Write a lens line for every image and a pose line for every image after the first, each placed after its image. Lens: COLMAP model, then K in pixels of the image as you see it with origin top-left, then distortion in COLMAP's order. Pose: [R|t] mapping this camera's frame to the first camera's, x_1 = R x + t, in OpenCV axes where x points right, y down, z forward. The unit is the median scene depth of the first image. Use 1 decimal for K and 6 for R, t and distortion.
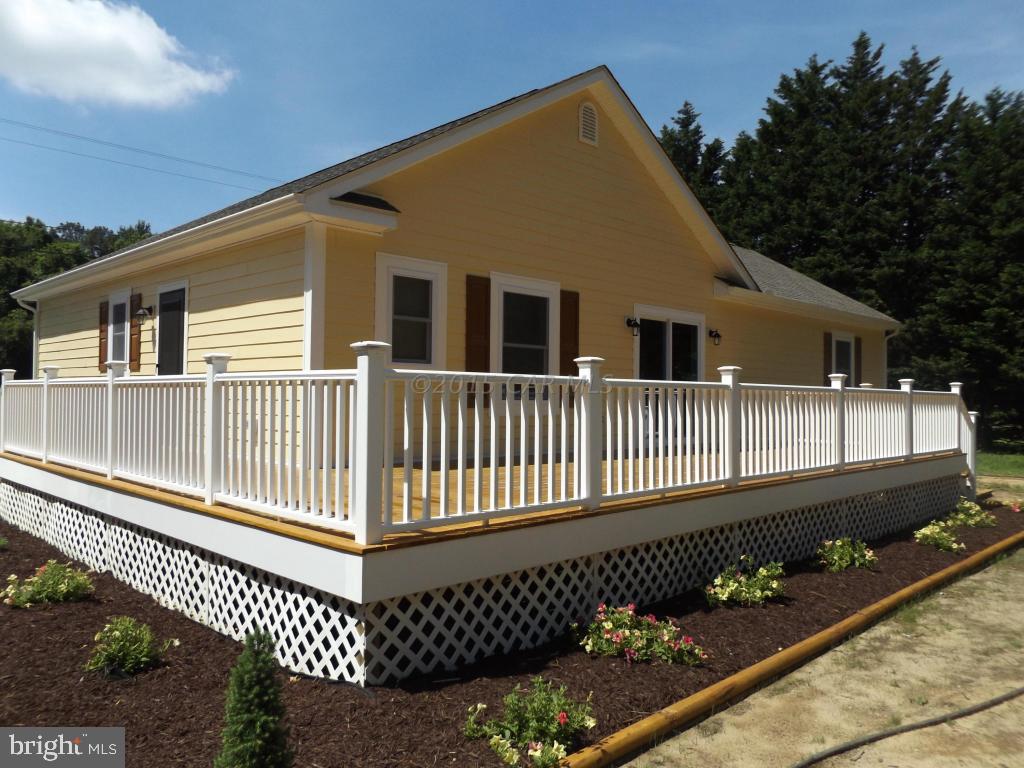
lens RADIAL K [[762.5, 0, 513.9], [0, 762.5, 382.6], [0, 0, 1]] dist [-0.011643, 0.009227]
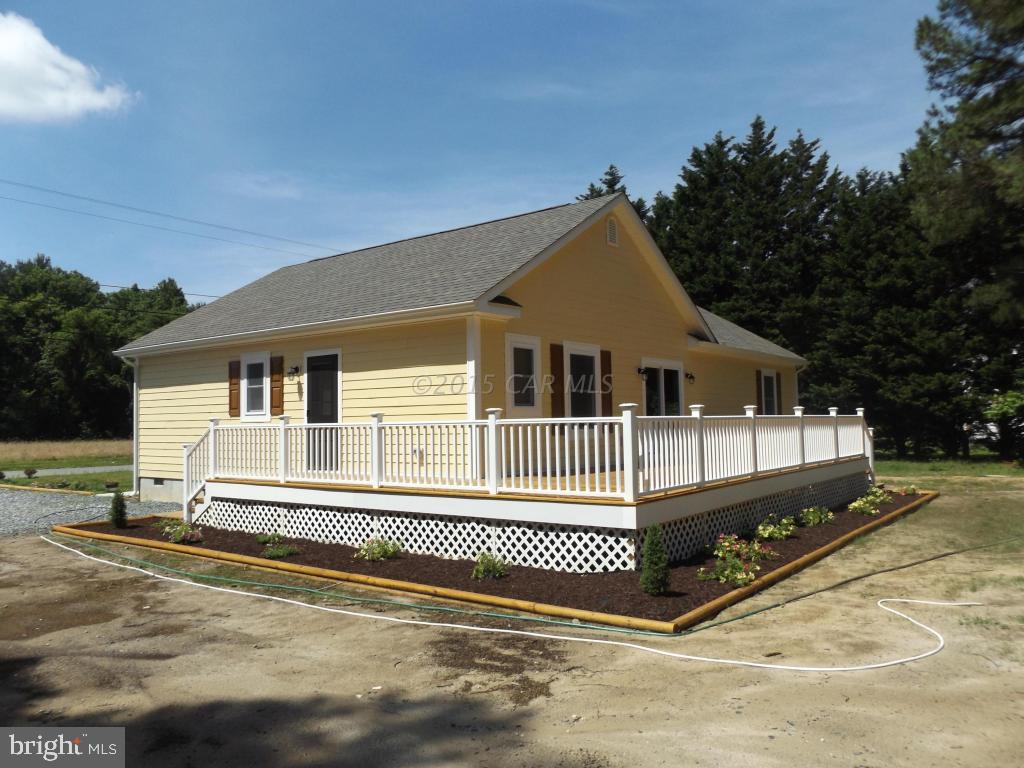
lens RADIAL K [[762.5, 0, 510.7], [0, 762.5, 382.6], [0, 0, 1]] dist [-0.011643, 0.009227]
pose [[0.990795, -0.020432, 0.133820, -0.242479], [0.025039, 0.999147, -0.032836, -0.015880], [-0.133035, 0.035885, 0.990462, -0.312664]]
